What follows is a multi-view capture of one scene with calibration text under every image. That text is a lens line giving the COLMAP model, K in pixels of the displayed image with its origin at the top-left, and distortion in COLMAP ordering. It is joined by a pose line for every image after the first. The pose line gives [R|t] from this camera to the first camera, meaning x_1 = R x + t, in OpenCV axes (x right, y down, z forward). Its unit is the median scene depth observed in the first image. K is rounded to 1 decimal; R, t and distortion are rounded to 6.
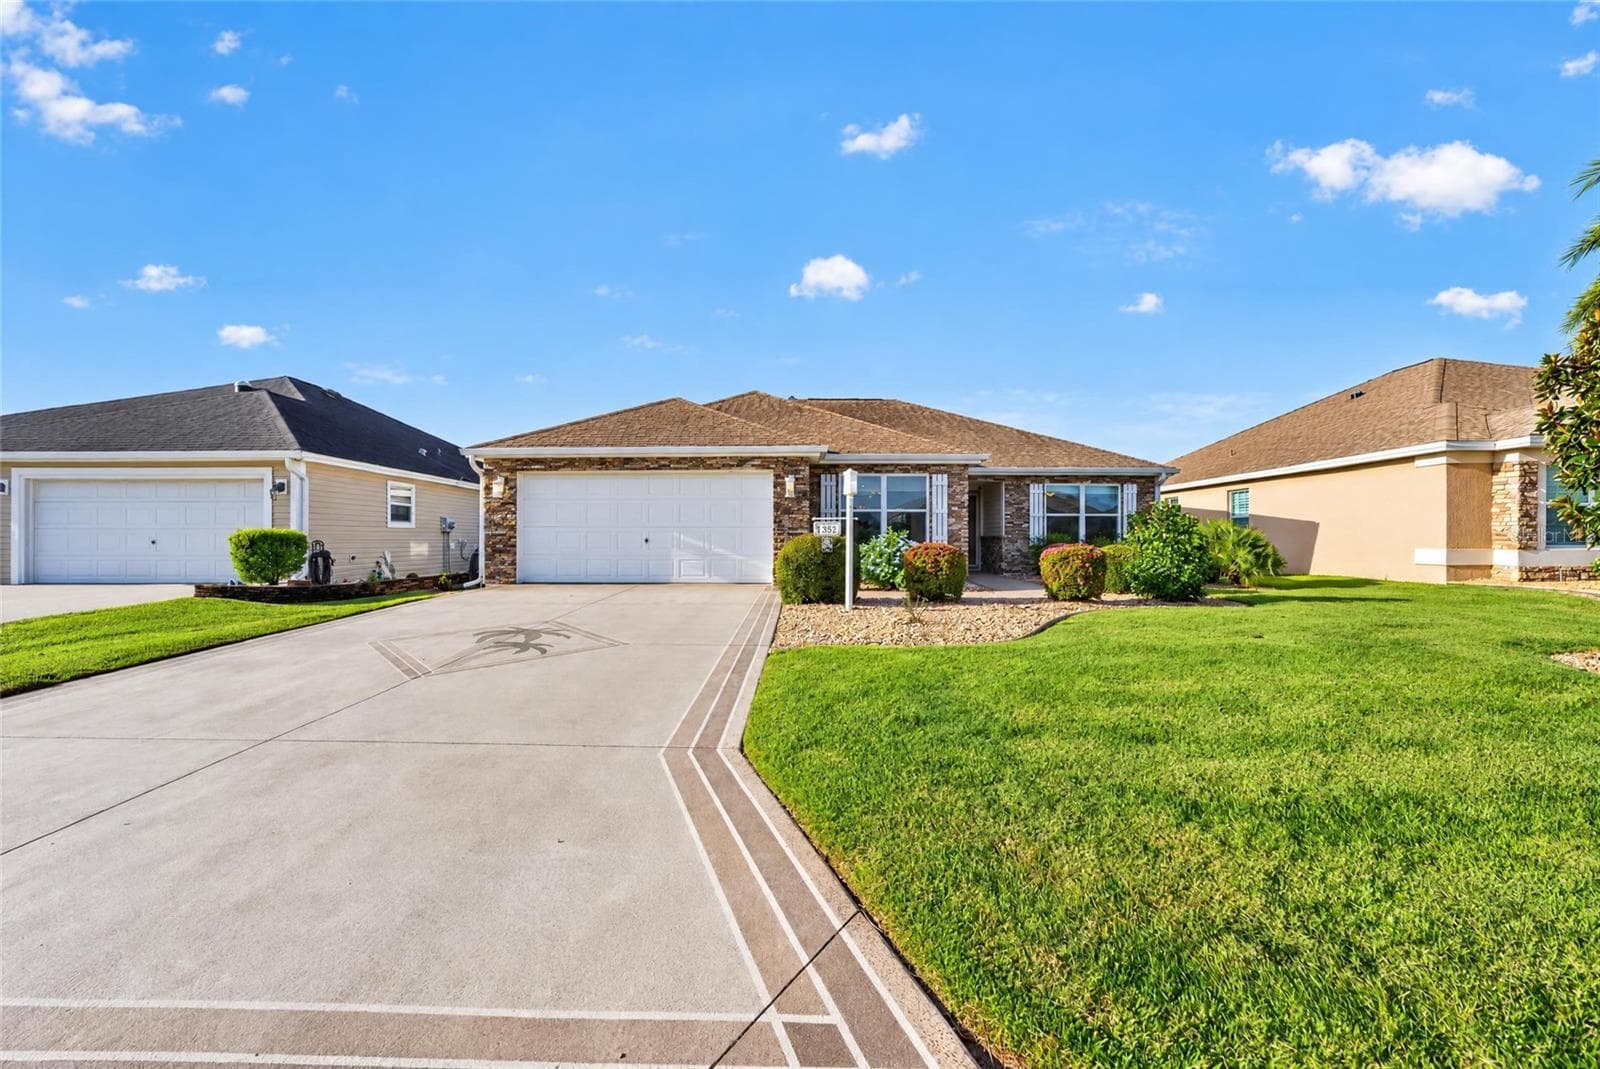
lens RADIAL K [[624.5, 0, 792.3], [0, 624.5, 534.8], [0, 0, 1]] dist [-0.030065, 0.006624]
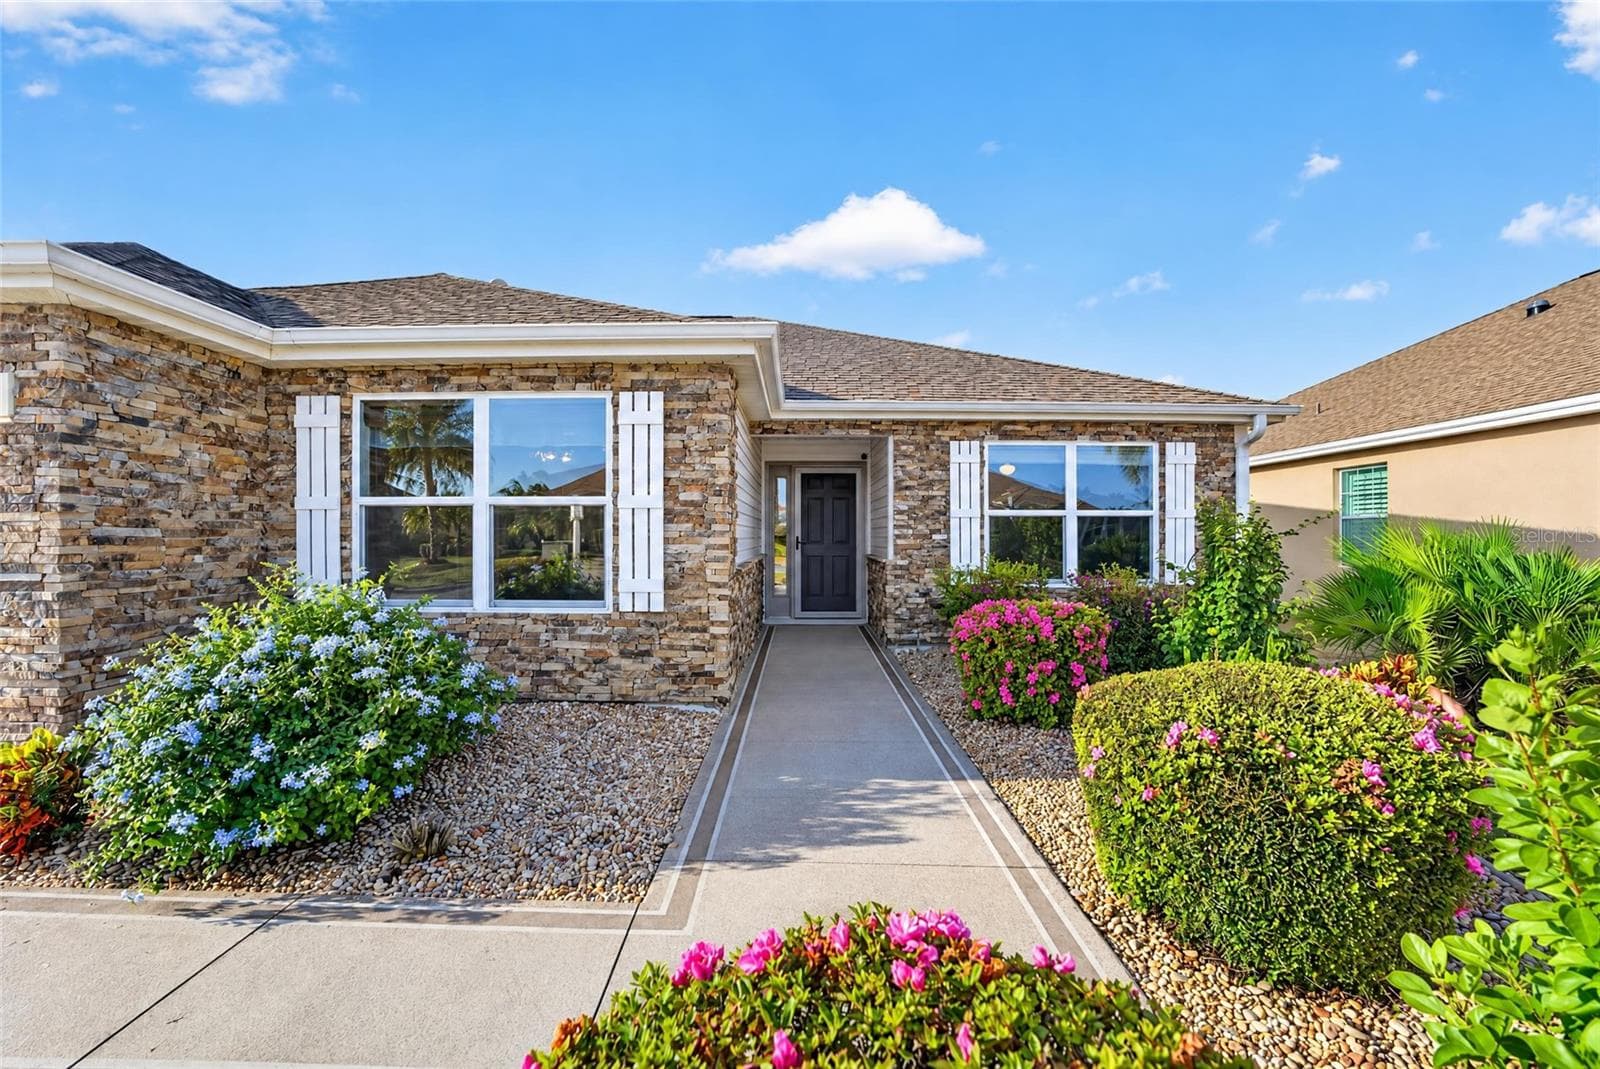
lens RADIAL K [[624.5, 0, 802.5], [0, 624.5, 542.1], [0, 0, 1]] dist [-0.030065, 0.006624]
pose [[0.999838, -0.000942, 0.017959, 0.335286], [0.000699, 0.999908, 0.013568, -0.022061], [-0.017970, -0.013553, 0.999747, 0.702769]]
